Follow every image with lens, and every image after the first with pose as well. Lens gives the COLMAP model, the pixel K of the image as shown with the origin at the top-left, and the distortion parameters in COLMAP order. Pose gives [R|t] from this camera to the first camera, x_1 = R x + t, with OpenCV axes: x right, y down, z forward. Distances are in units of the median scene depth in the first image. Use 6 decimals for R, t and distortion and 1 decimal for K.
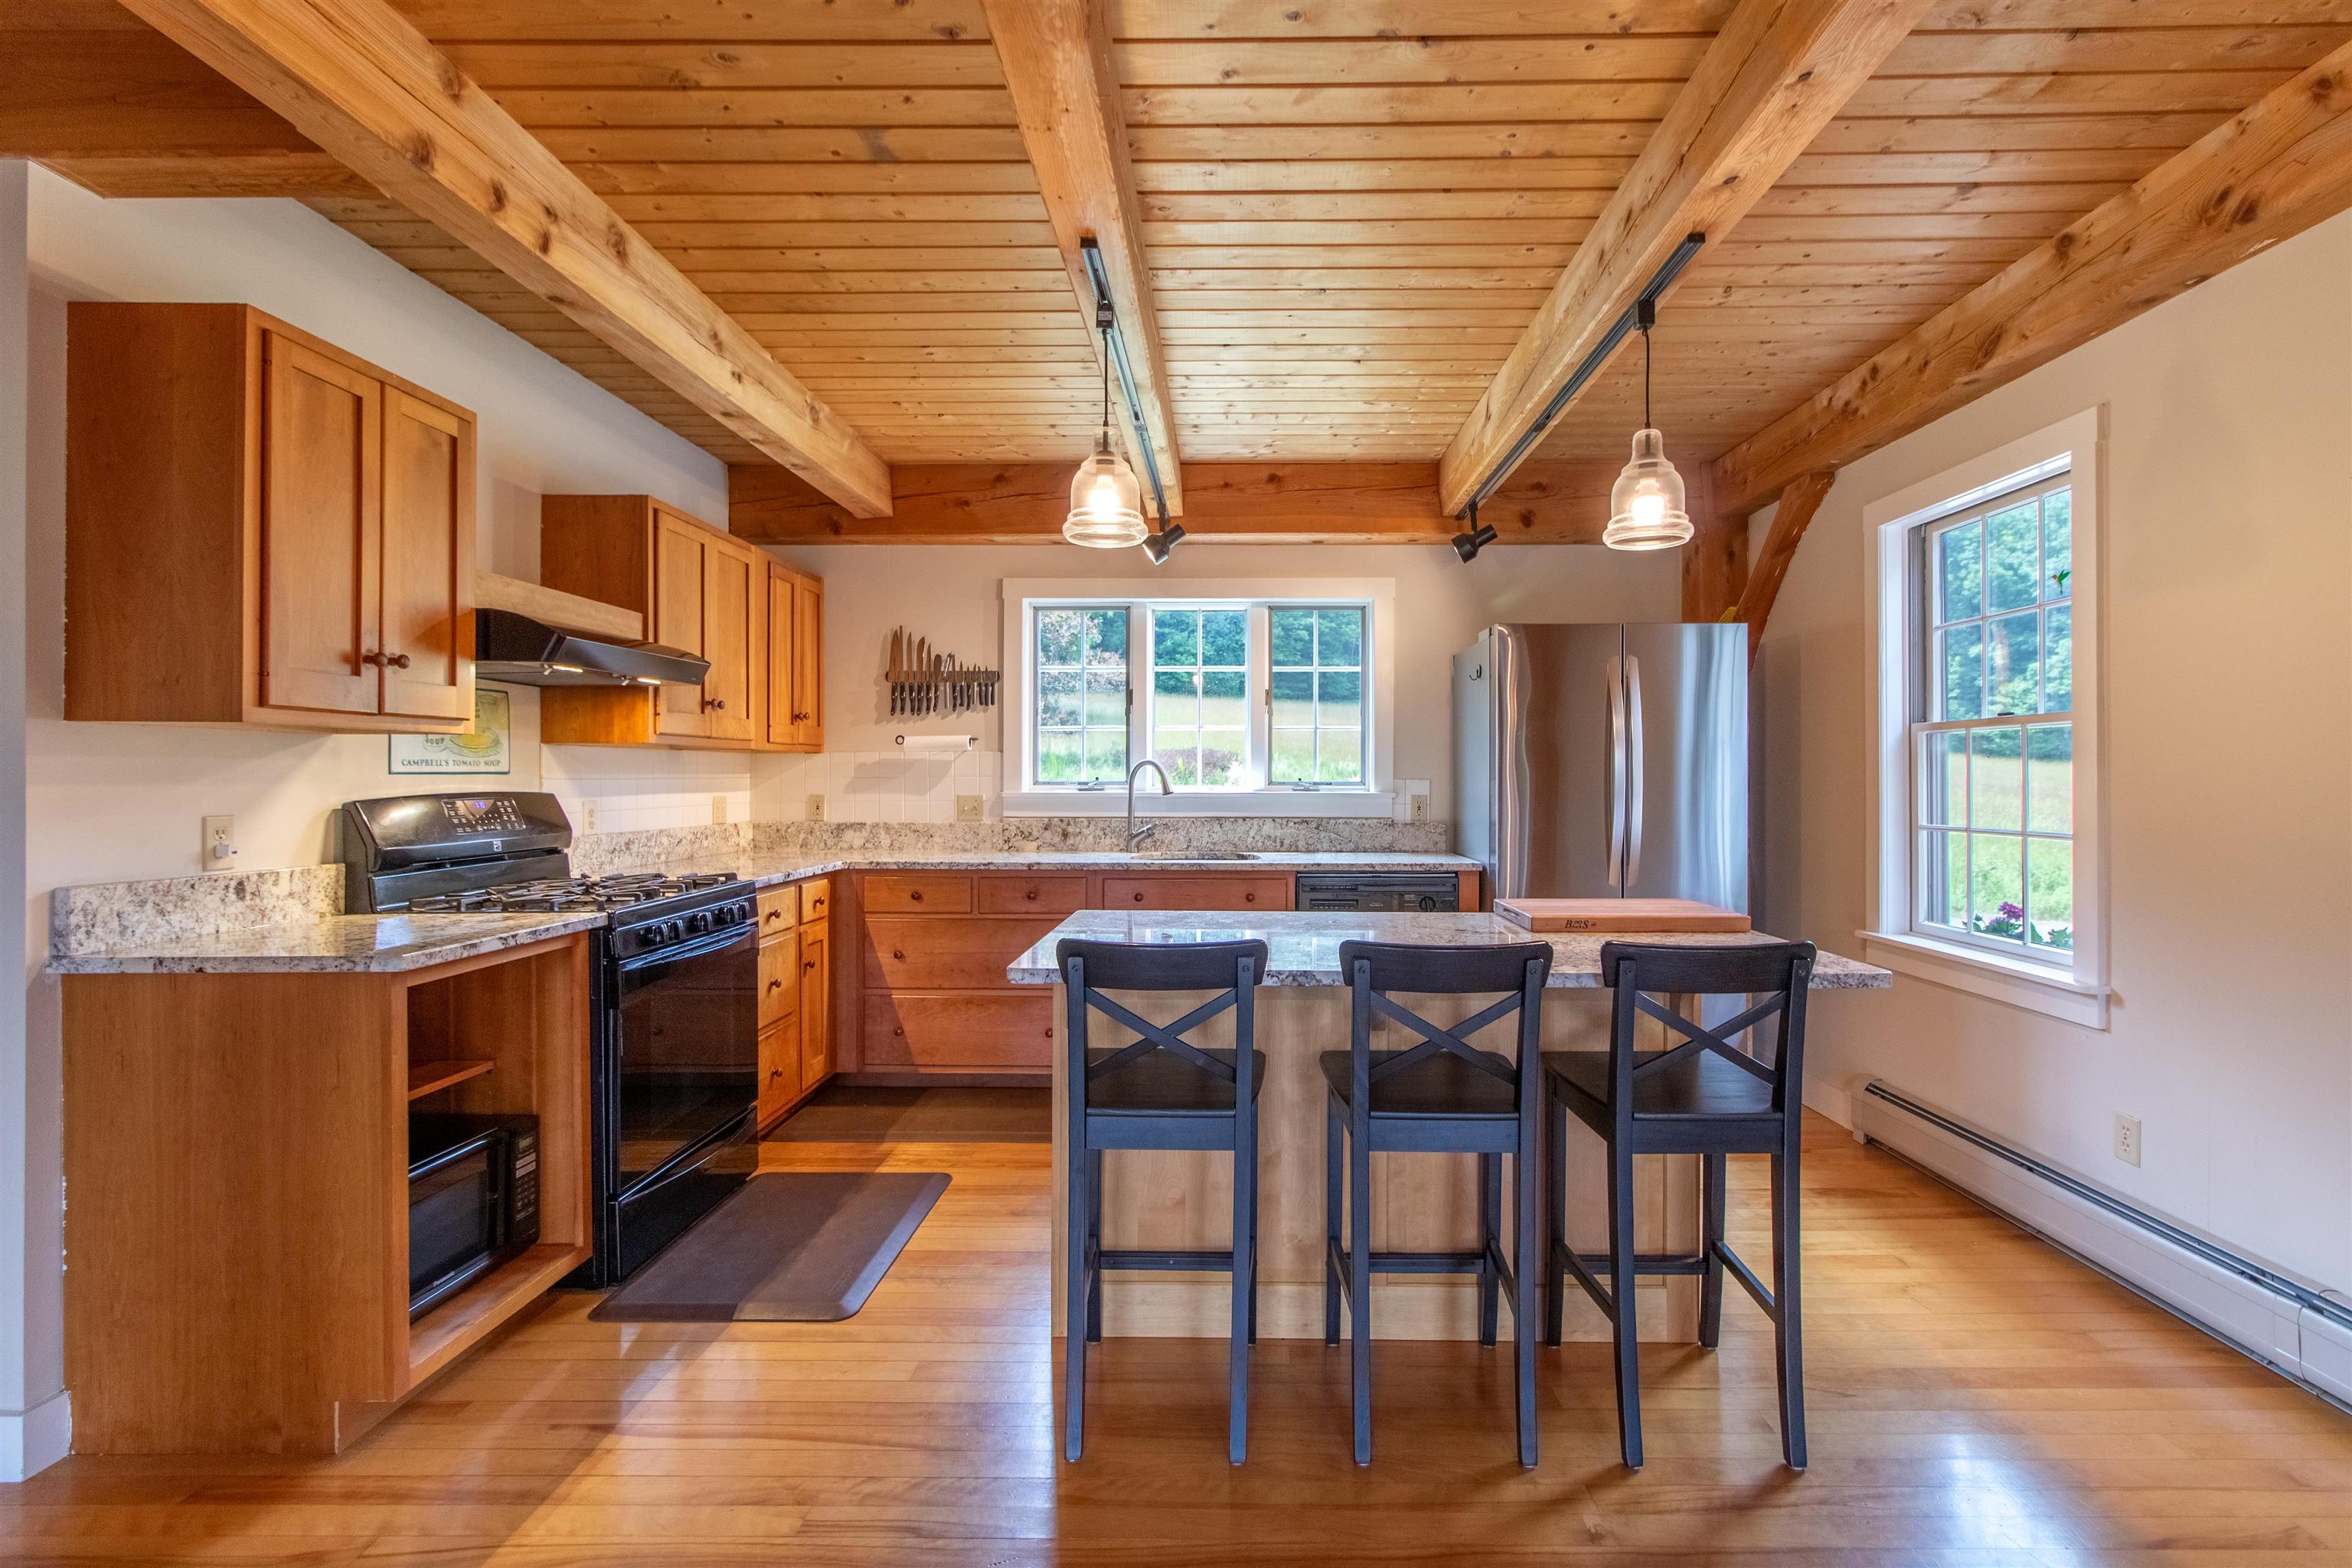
lens RADIAL K [[1106.4, 0, 1168.0], [0, 1106.4, 777.2], [0, 0, 1]] dist [0.000447, 0.001748]
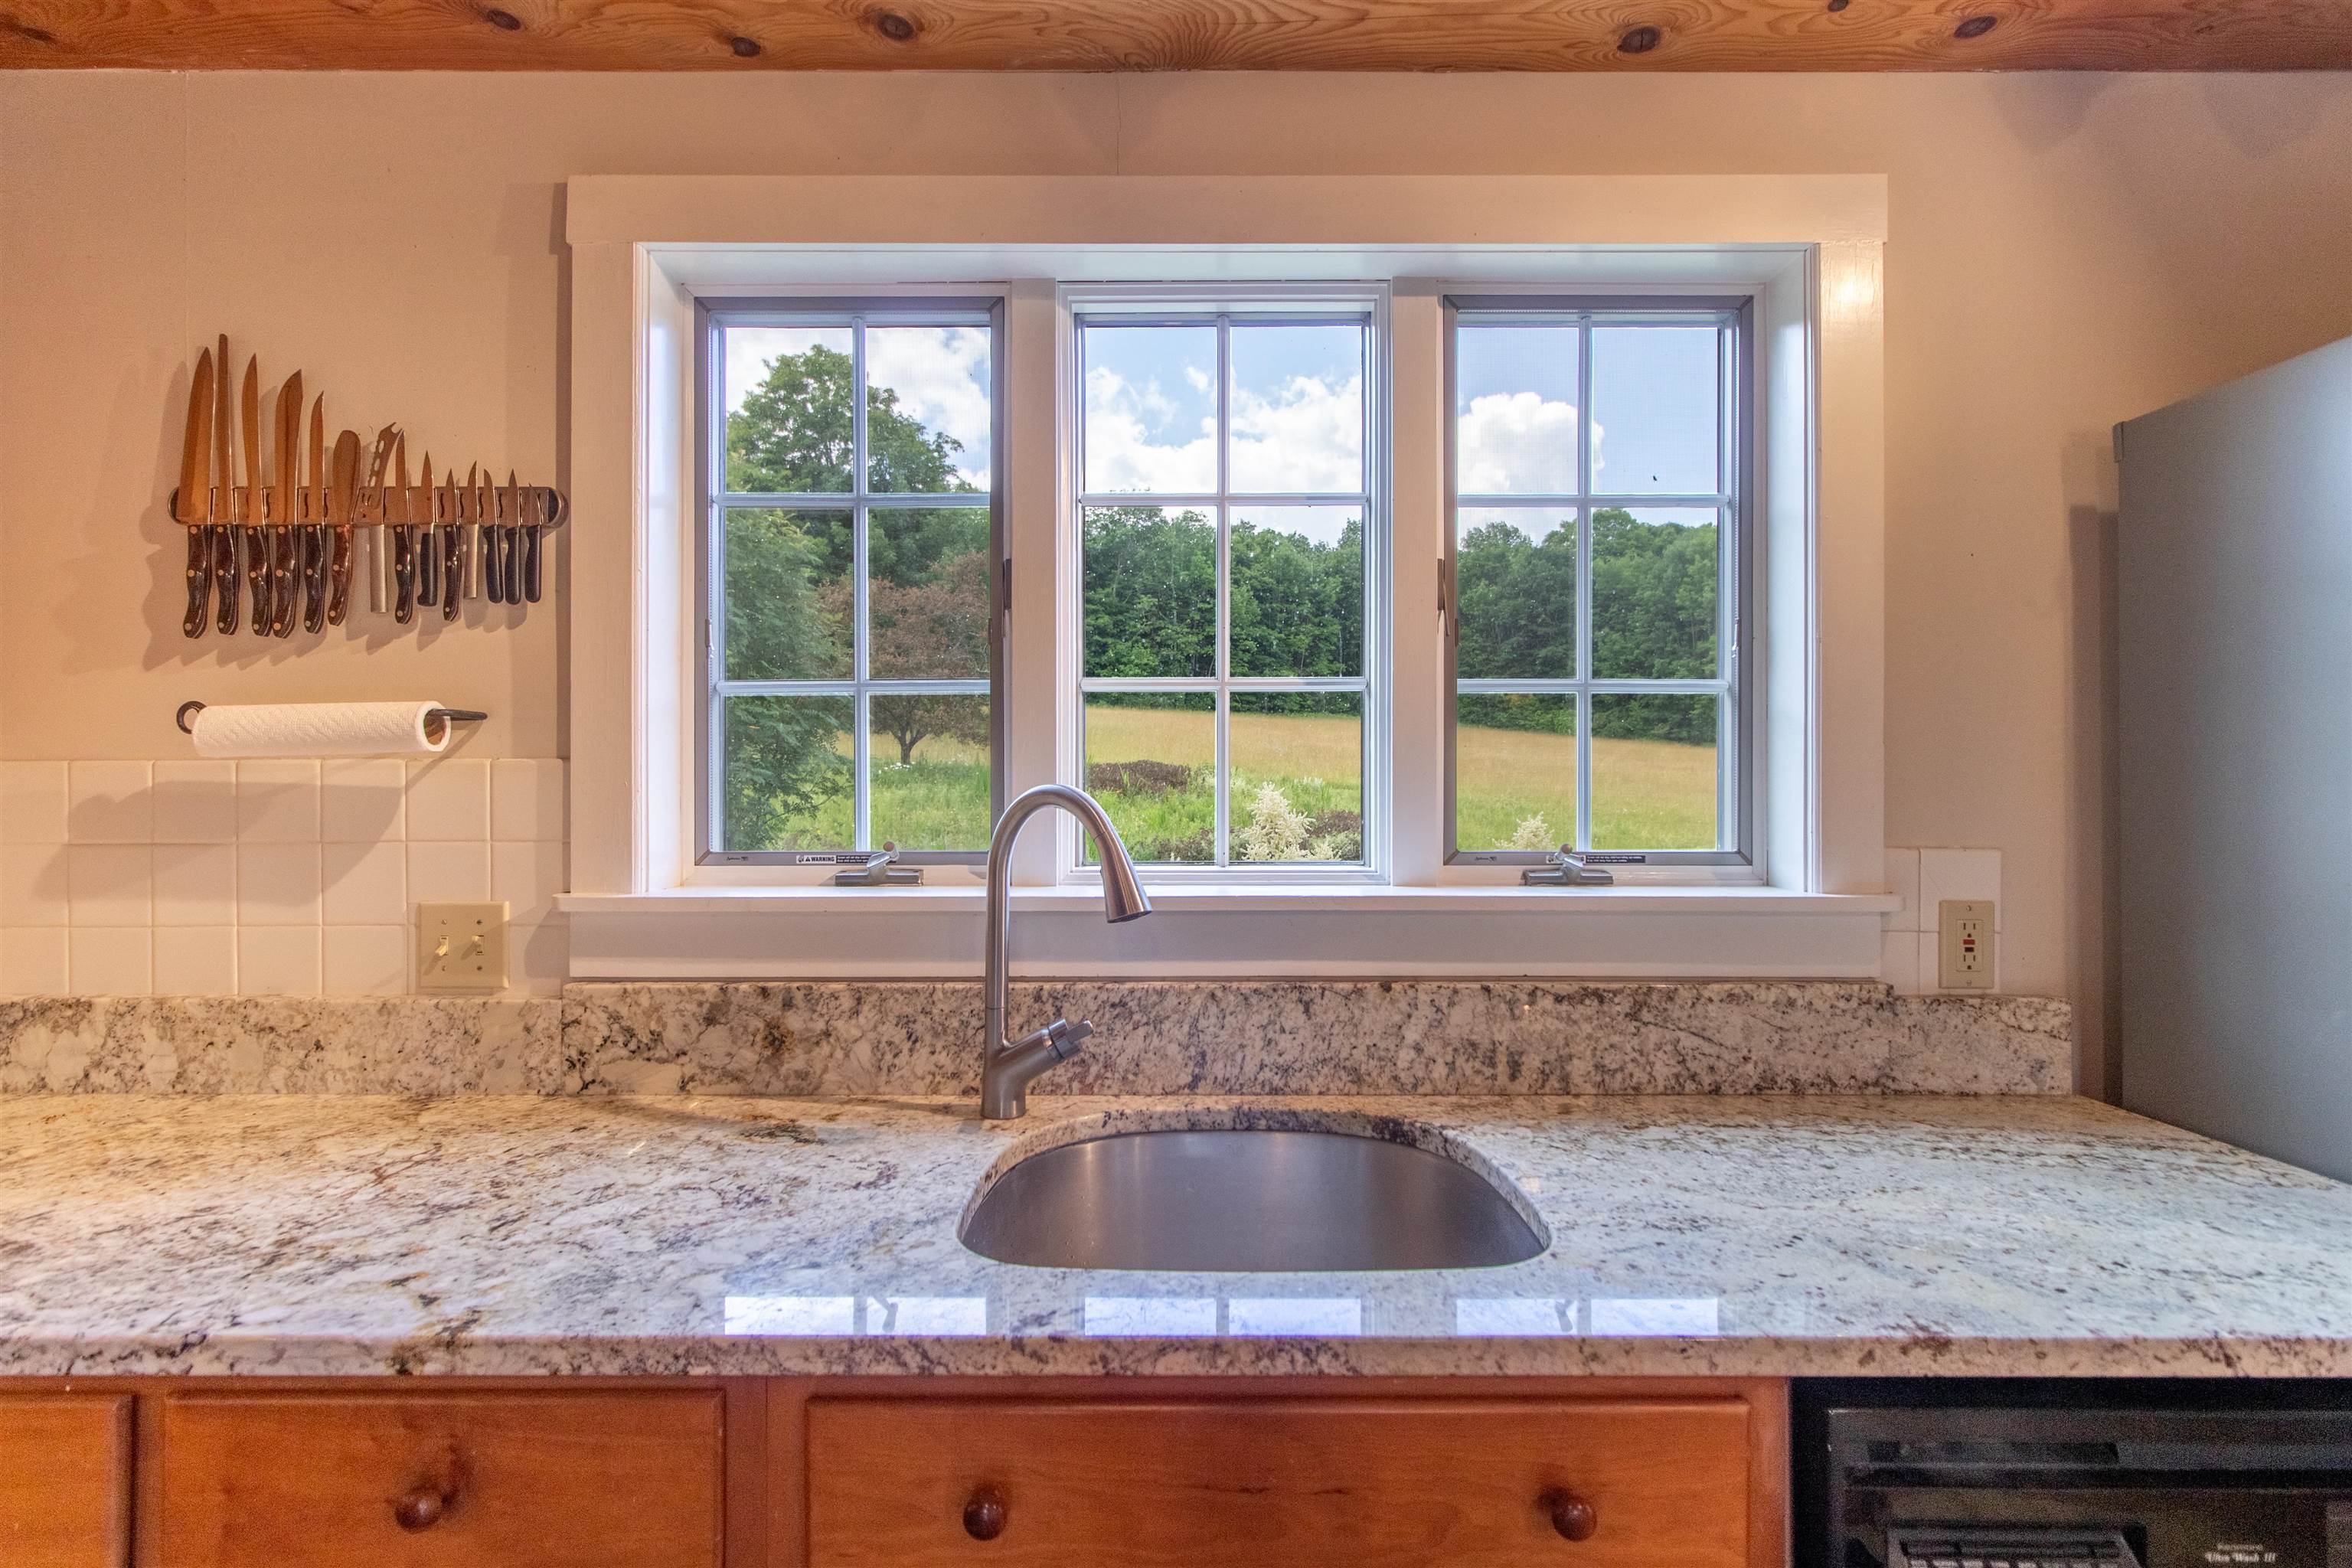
lens RADIAL K [[1106.4, 0, 1190.6], [0, 1106.4, 788.5], [0, 0, 1]] dist [0.000447, 0.001748]
pose [[0.997426, -0.002656, 0.071661, -0.003833], [0.002891, 0.999991, -0.003181, -0.013775], [-0.071651, 0.003380, 0.997424, 0.698972]]
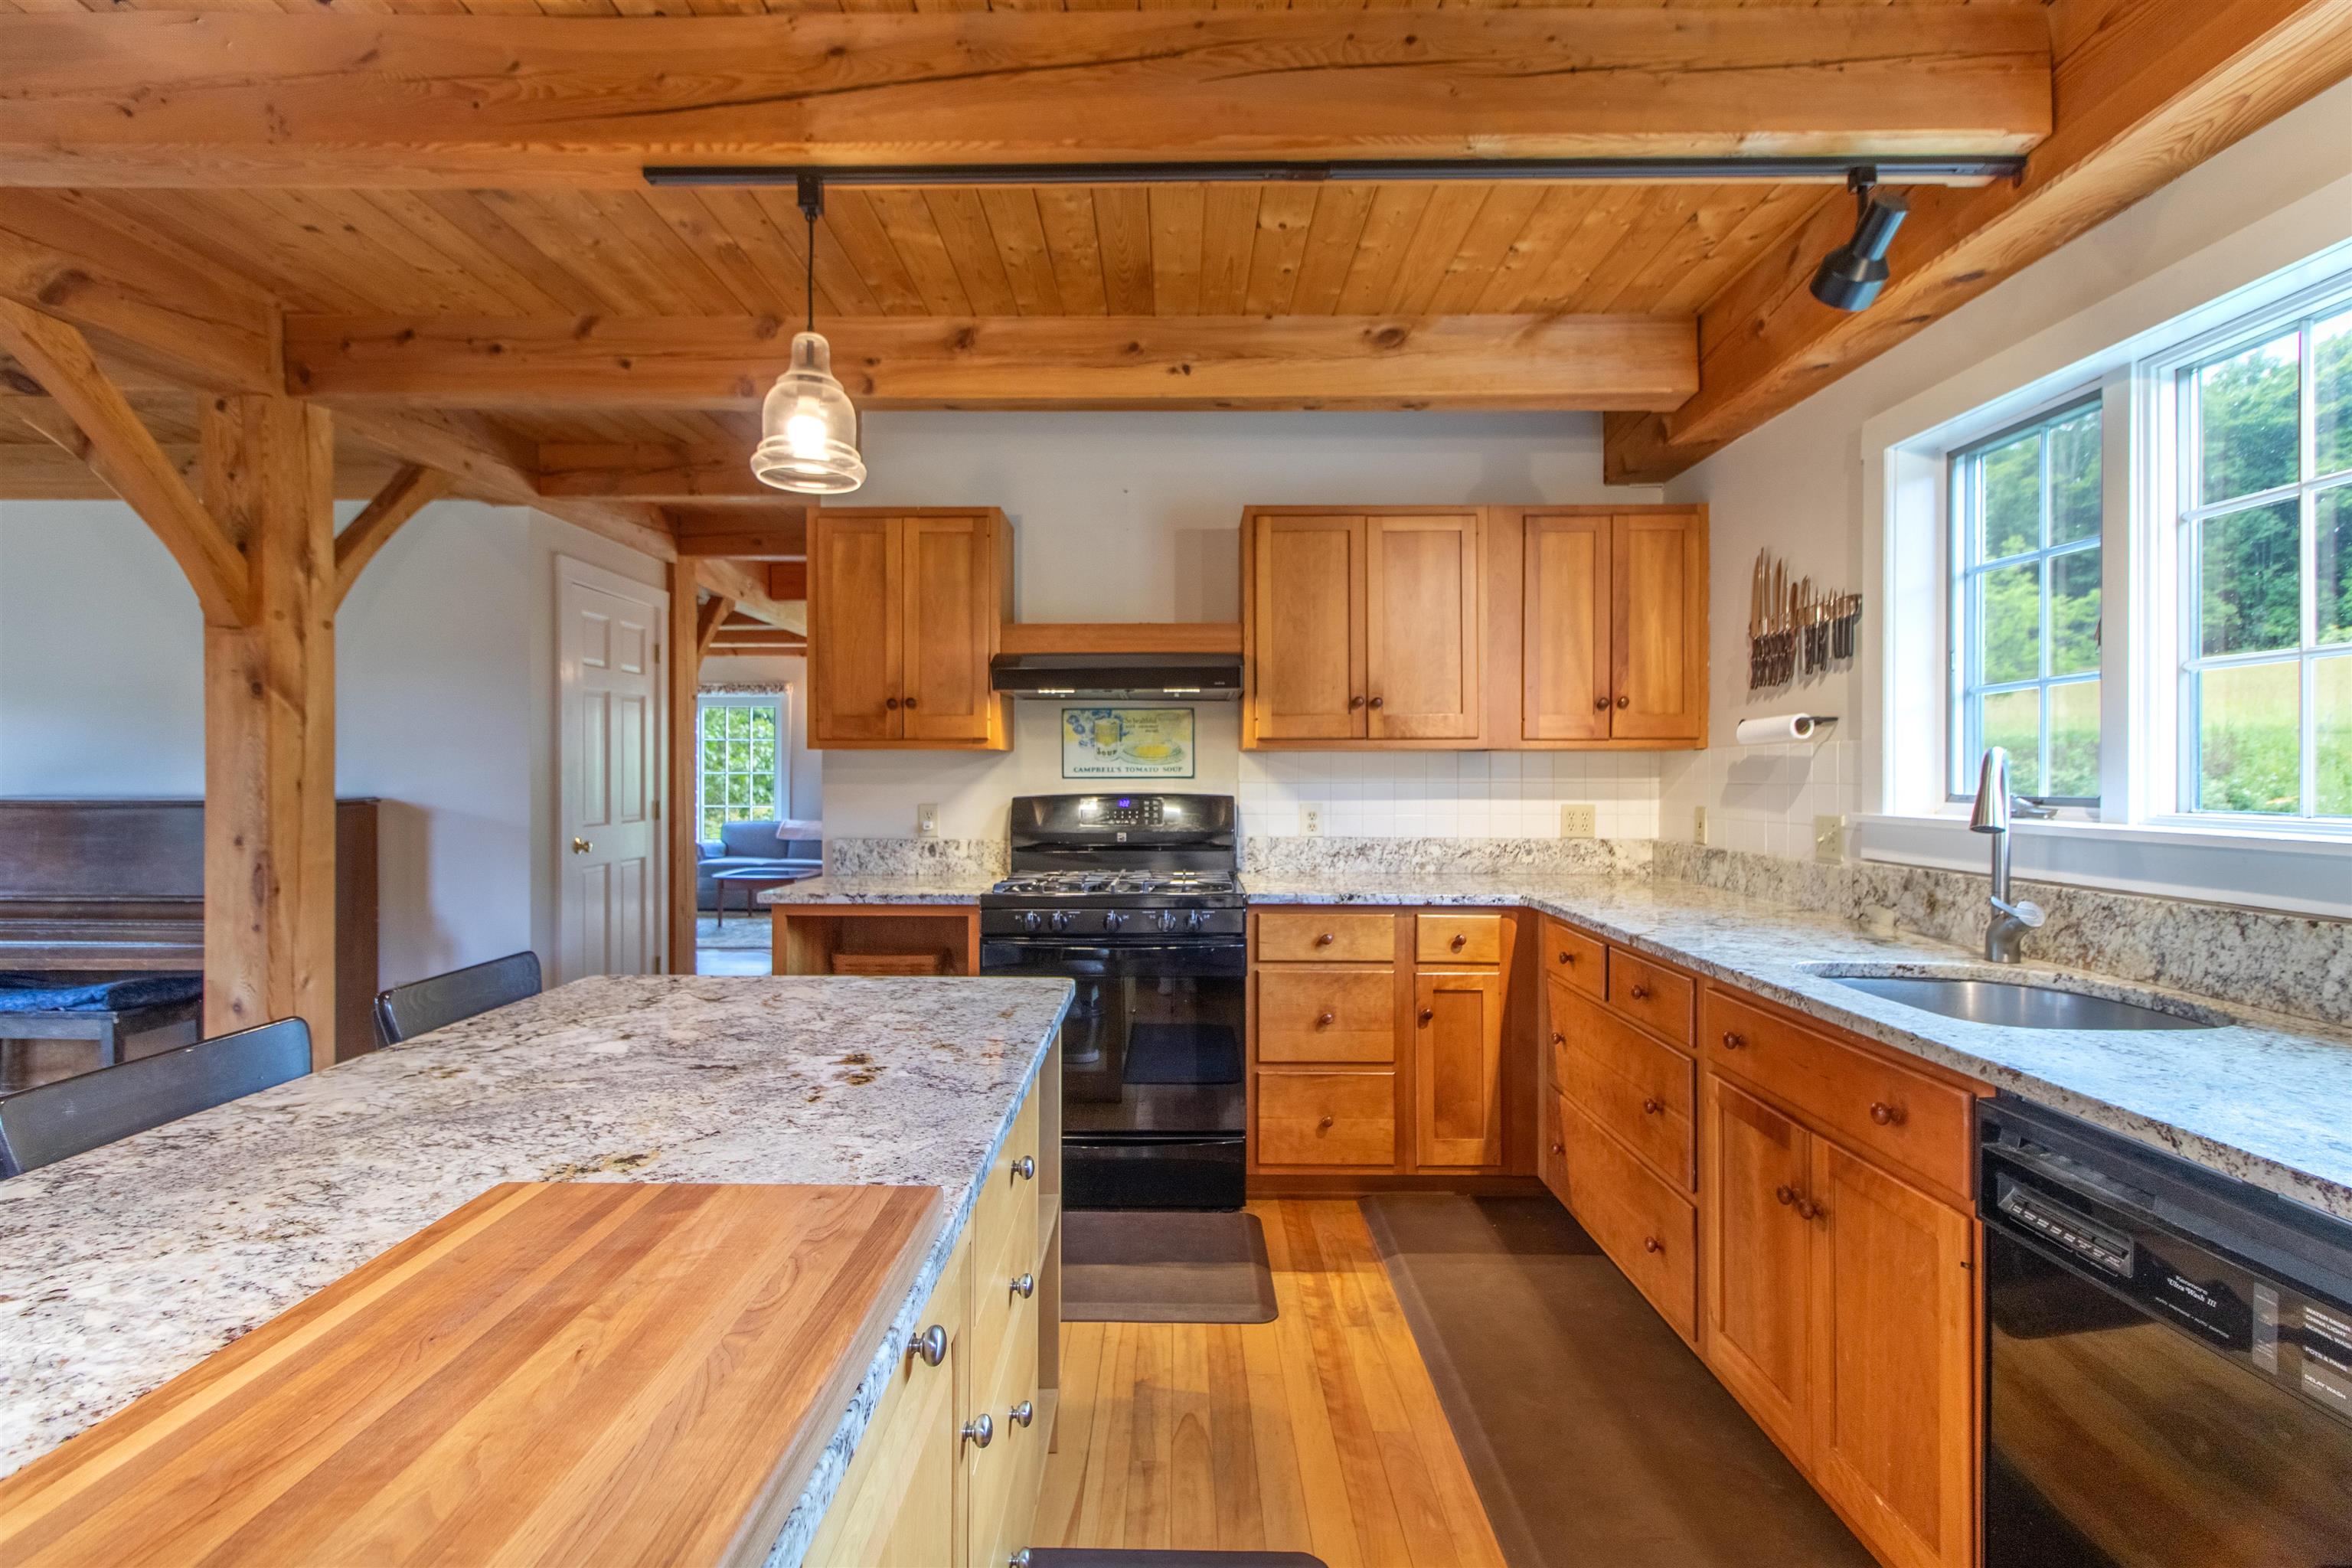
lens RADIAL K [[1045.7, 0, 1162.5], [0, 1045.7, 774.8], [0, 0, 1]] dist [0.003559, 0.000118]
pose [[0.050773, 0.000822, -0.998710, 0.355780], [-0.002545, 0.999997, 0.000694, -0.005099], [0.998707, 0.002506, 0.050775, 0.634186]]
